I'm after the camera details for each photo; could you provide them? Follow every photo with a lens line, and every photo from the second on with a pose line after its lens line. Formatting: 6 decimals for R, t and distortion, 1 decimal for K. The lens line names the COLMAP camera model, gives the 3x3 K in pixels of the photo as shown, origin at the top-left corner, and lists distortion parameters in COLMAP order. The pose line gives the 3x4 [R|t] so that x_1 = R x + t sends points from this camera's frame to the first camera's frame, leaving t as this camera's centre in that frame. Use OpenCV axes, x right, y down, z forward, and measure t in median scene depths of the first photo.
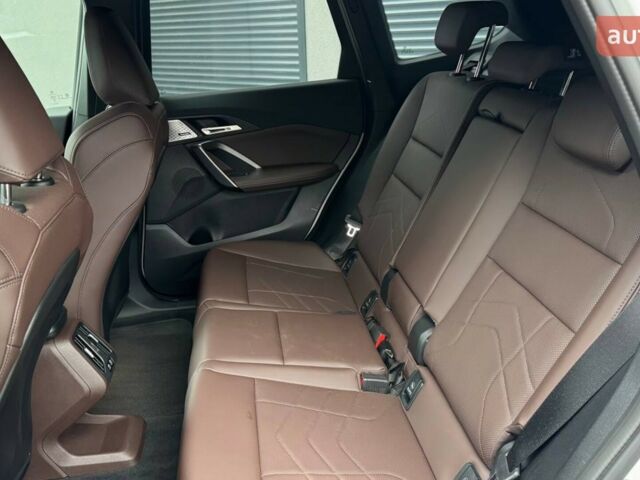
lens RADIAL K [[589.7, 0, 315.0], [0, 589.7, 240.4], [0, 0, 1]] dist [0.171808, -0.364139]
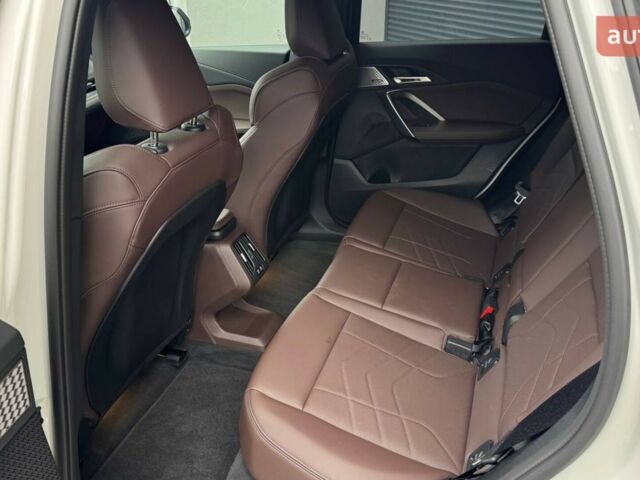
lens RADIAL K [[589.7, 0, 315.0], [0, 589.7, 240.4], [0, 0, 1]] dist [0.171808, -0.364139]
pose [[0.887322, 0.223652, -0.403286, 0.187166], [-0.168534, 0.971300, 0.167845, -0.061723], [0.429250, -0.080965, 0.899549, -0.046804]]
